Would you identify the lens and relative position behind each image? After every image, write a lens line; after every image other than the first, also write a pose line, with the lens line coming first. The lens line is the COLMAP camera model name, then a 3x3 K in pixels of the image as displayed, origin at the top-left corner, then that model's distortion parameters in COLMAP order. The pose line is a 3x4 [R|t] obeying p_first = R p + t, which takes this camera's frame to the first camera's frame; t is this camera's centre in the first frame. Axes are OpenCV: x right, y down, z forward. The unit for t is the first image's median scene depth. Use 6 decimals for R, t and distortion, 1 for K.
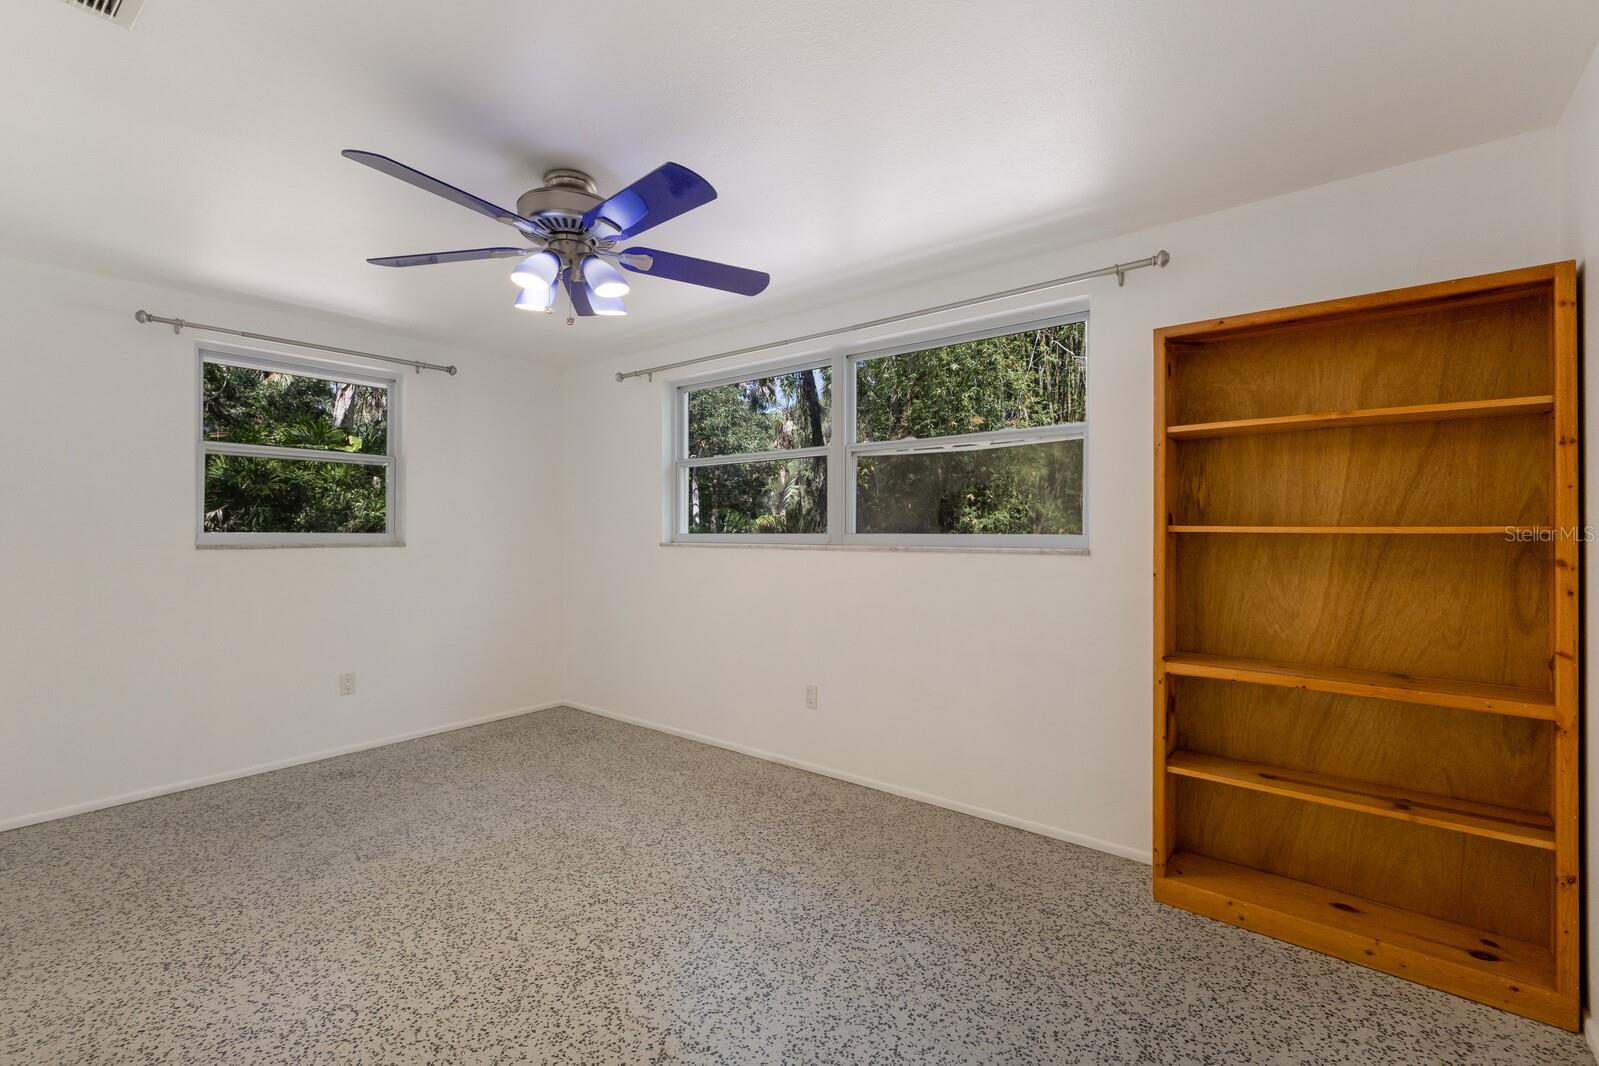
lens RADIAL K [[713.2, 0, 805.6], [0, 713.2, 535.0], [0, 0, 1]] dist [0.001570, -0.000763]
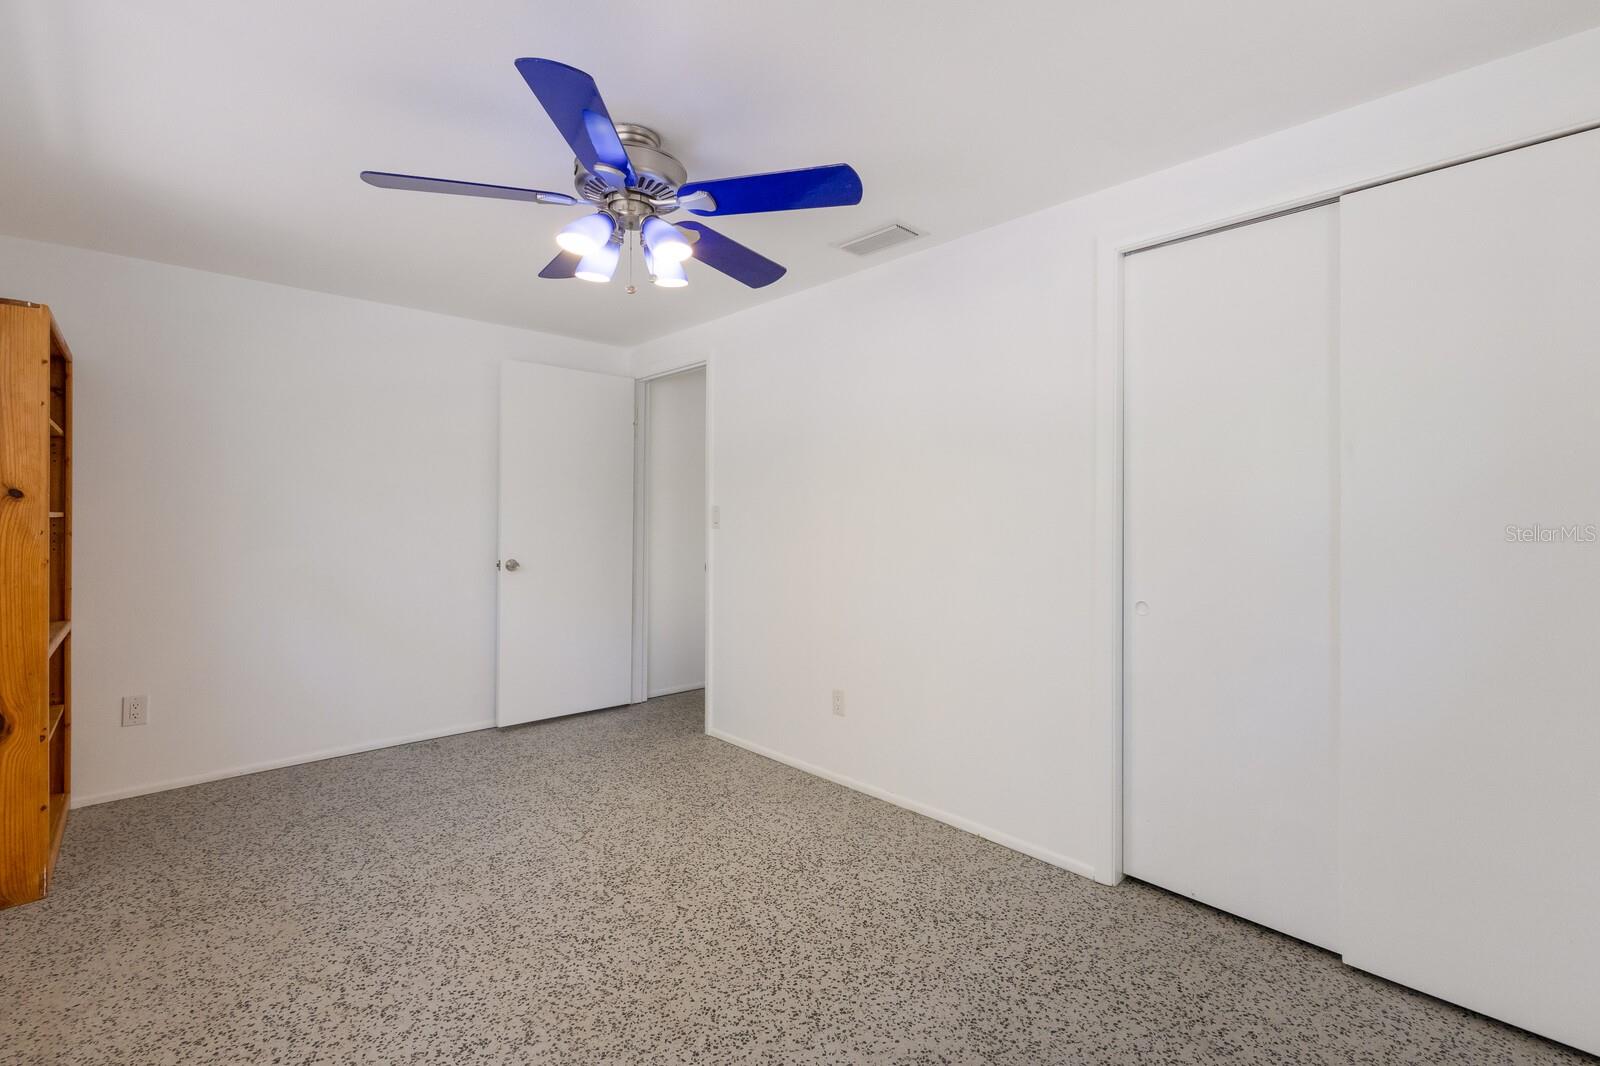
lens RADIAL K [[713.6, 0, 806.1], [0, 713.6, 535.0], [0, 0, 1]] dist [0.001570, -0.000763]
pose [[-0.989269, -0.010024, 0.145764, -0.728514], [-0.005875, 0.999566, 0.028863, -0.012533], [-0.145990, 0.027697, -0.988898, 1.968653]]
